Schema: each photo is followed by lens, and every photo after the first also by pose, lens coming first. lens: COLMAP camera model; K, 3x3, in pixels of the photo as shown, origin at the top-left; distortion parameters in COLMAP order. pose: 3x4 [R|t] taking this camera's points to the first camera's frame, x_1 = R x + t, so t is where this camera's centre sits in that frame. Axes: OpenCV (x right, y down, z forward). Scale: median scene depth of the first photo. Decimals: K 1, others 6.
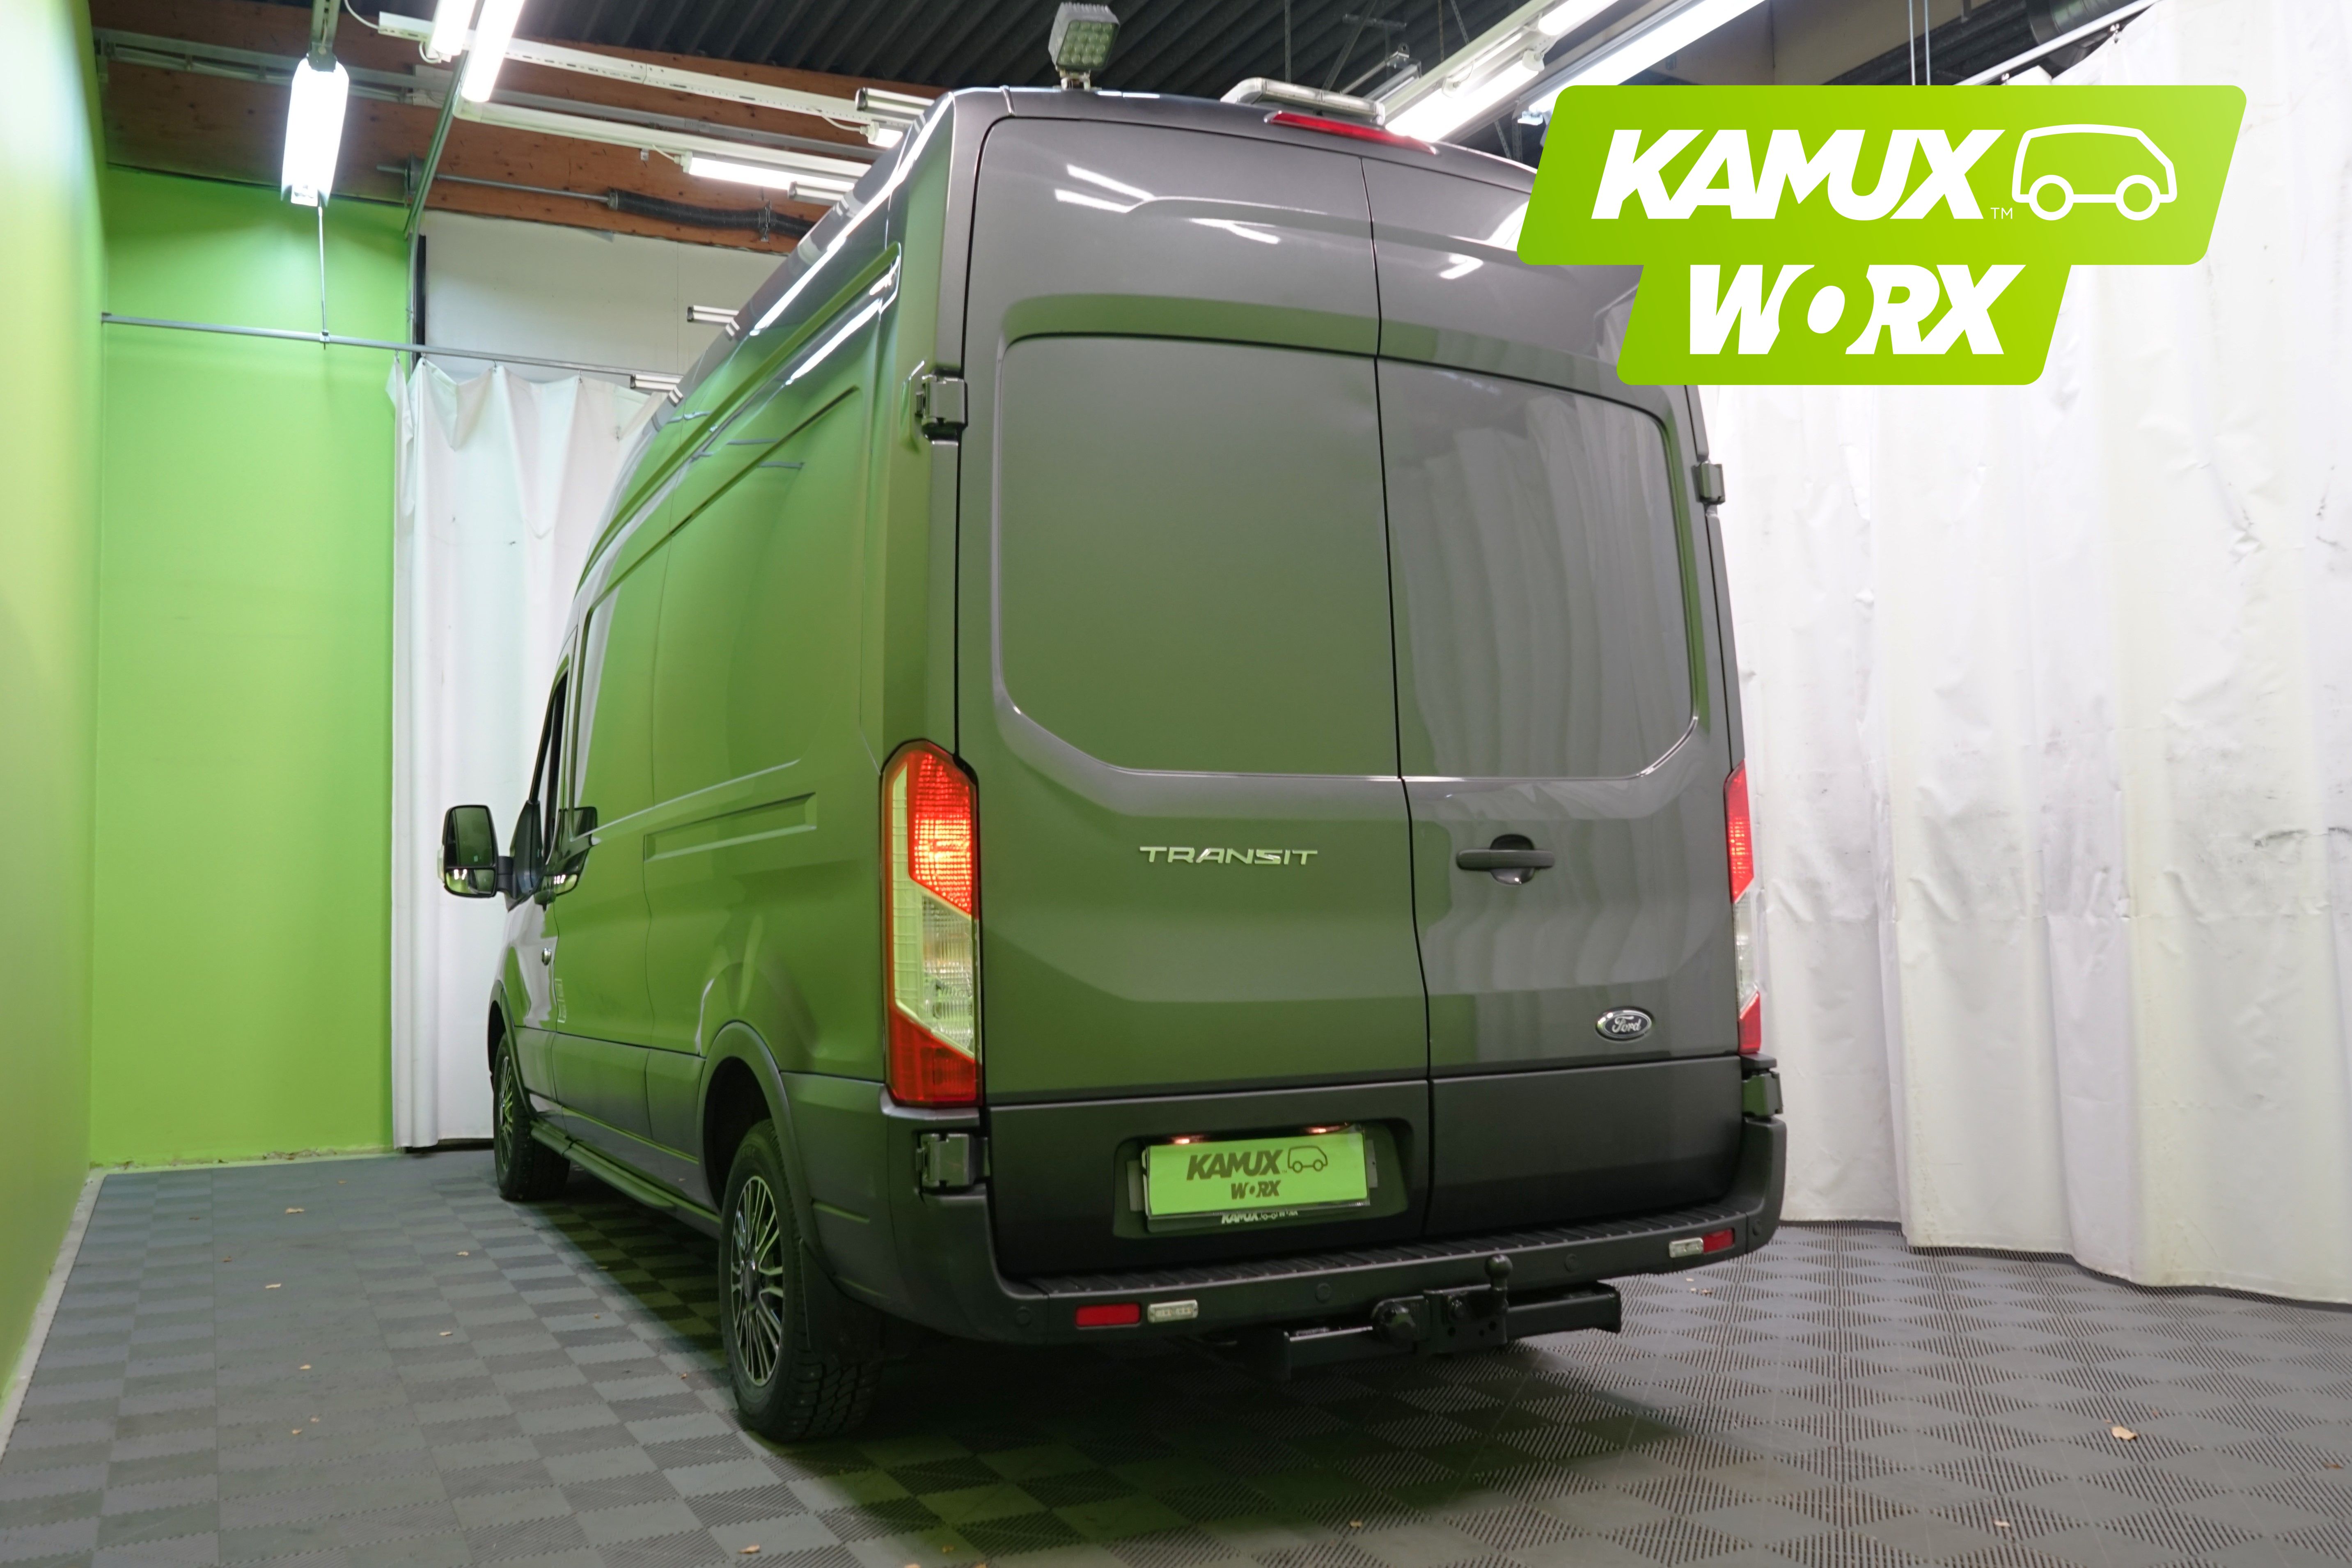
lens RADIAL K [[1910.0, 0, 1176.0], [0, 1910.0, 784.0], [0, 0, 1]] dist [-0.012681, -0.002956]
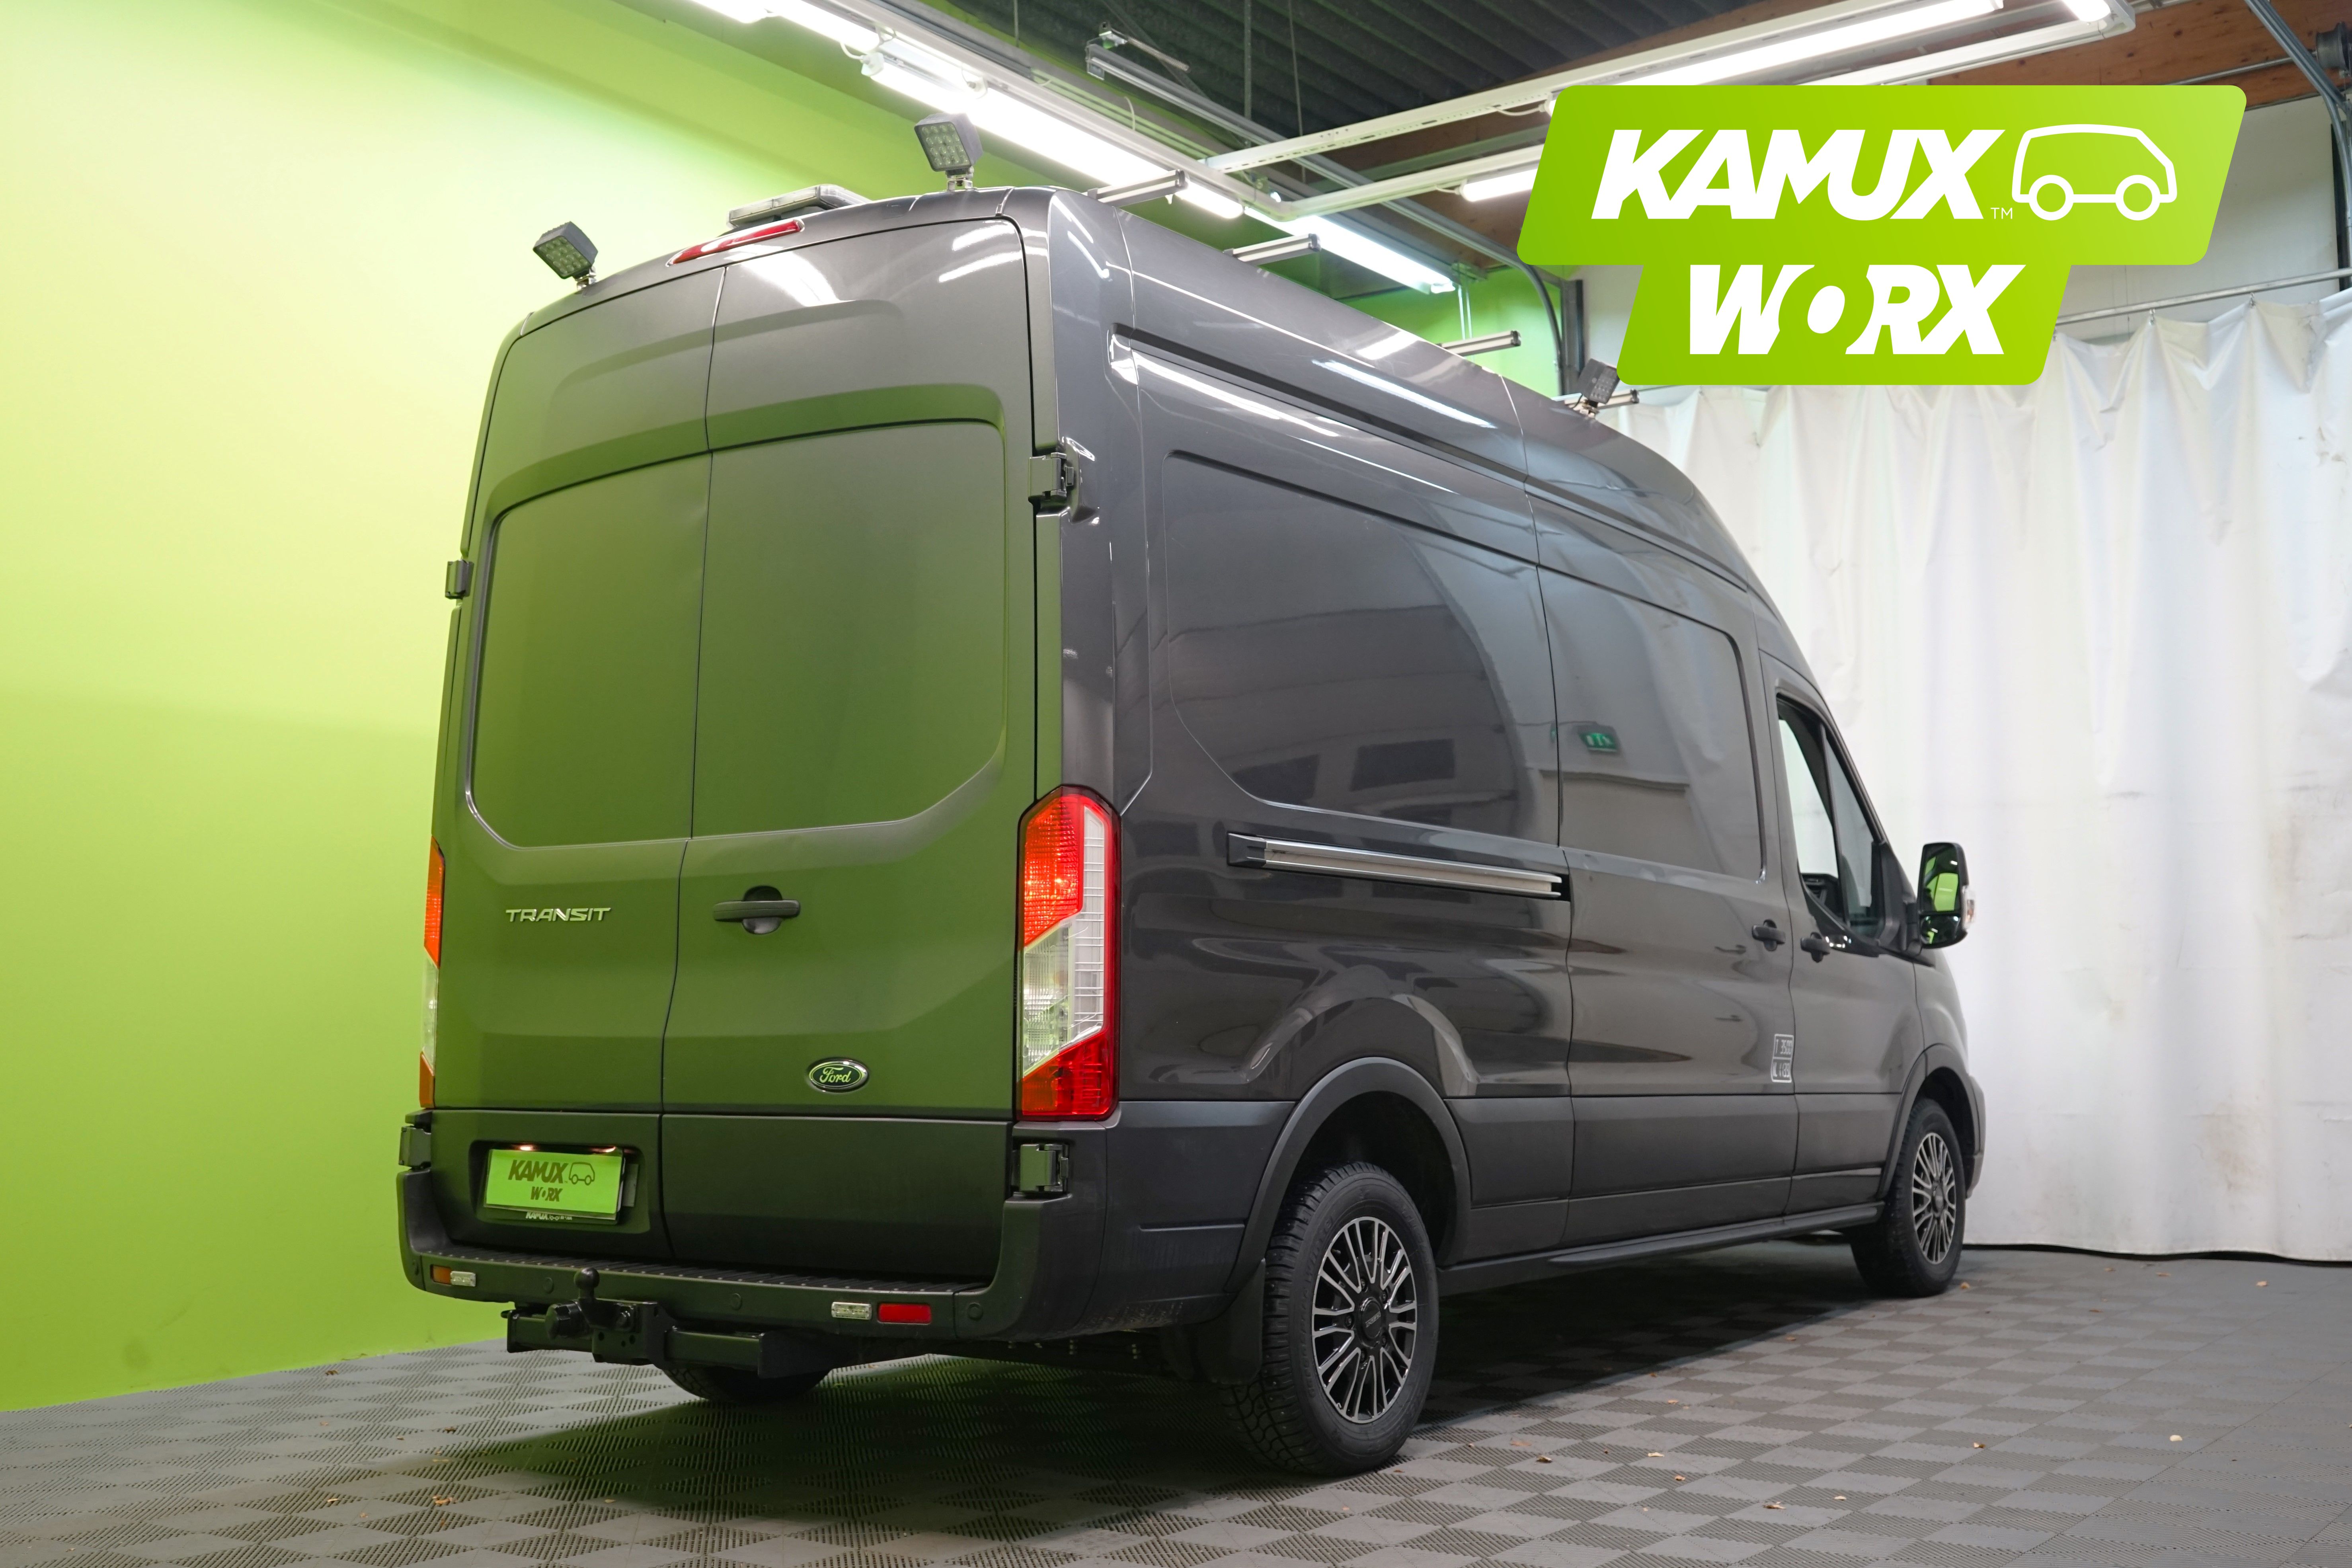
lens RADIAL K [[2168.4, 0, 1176.0], [0, 2168.4, 784.0], [0, 0, 1]] dist [-0.004371, -0.001445]
pose [[0.527609, -0.066149, -0.846908, 1.367603], [0.066827, 0.997106, -0.036248, 0.030715], [0.846855, -0.037472, 0.530502, 0.601004]]
